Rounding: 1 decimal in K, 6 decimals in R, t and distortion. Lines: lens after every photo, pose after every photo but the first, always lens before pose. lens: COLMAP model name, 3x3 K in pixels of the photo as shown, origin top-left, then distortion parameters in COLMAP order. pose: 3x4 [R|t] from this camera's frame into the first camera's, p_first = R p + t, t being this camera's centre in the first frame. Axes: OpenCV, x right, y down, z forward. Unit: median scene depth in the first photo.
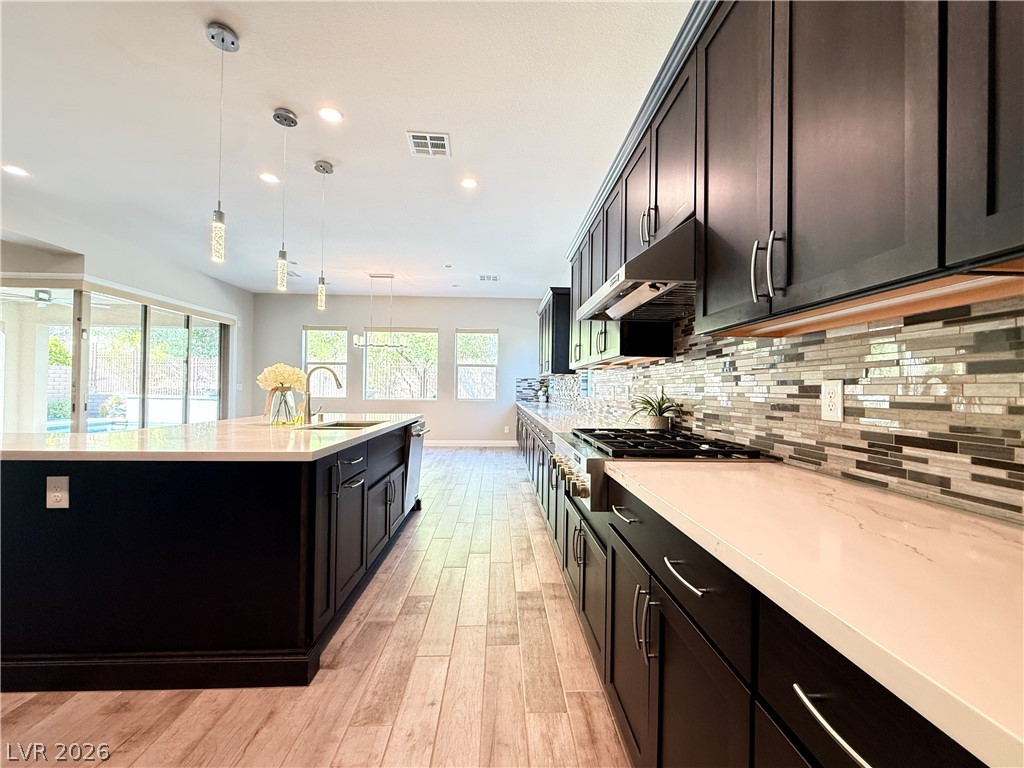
lens RADIAL K [[411.8, 0, 512.0], [0, 411.8, 384.0], [0, 0, 1]] dist [0.000676, 0.000160]
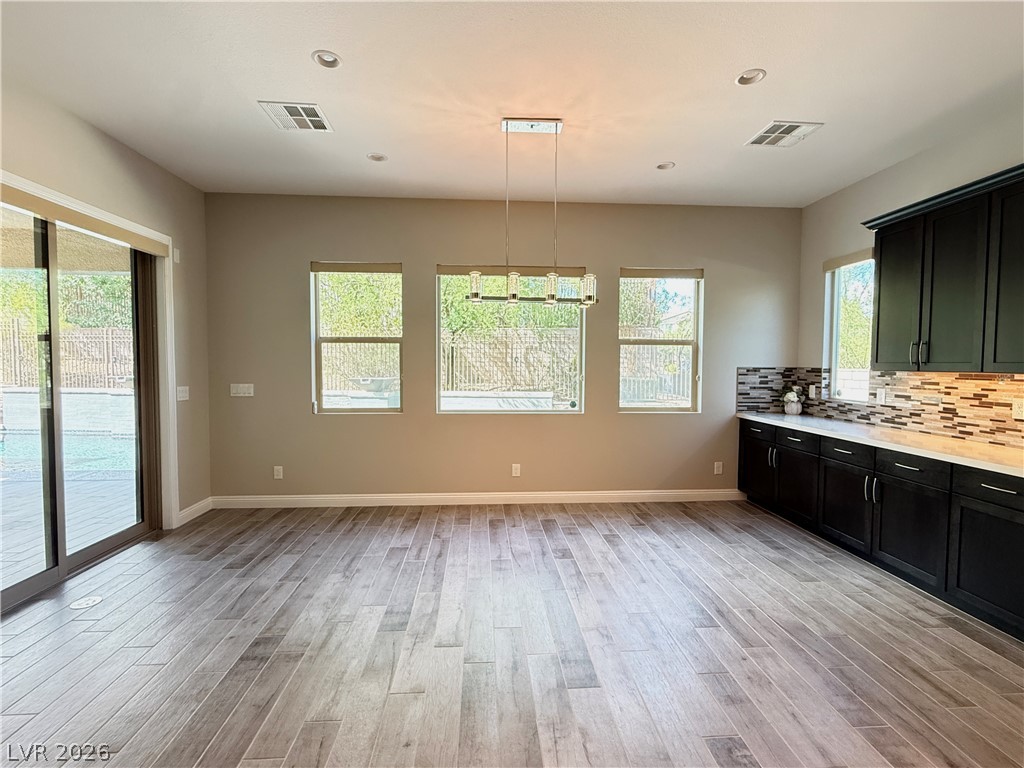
lens RADIAL K [[473.6, 0, 512.0], [0, 473.6, 384.0], [0, 0, 1]] dist [-0.004060, -0.000598]
pose [[0.999527, -0.006844, 0.029992, -0.285661], [0.005253, 0.998590, 0.052816, -0.025652], [-0.030311, -0.052633, 0.998154, 0.426474]]
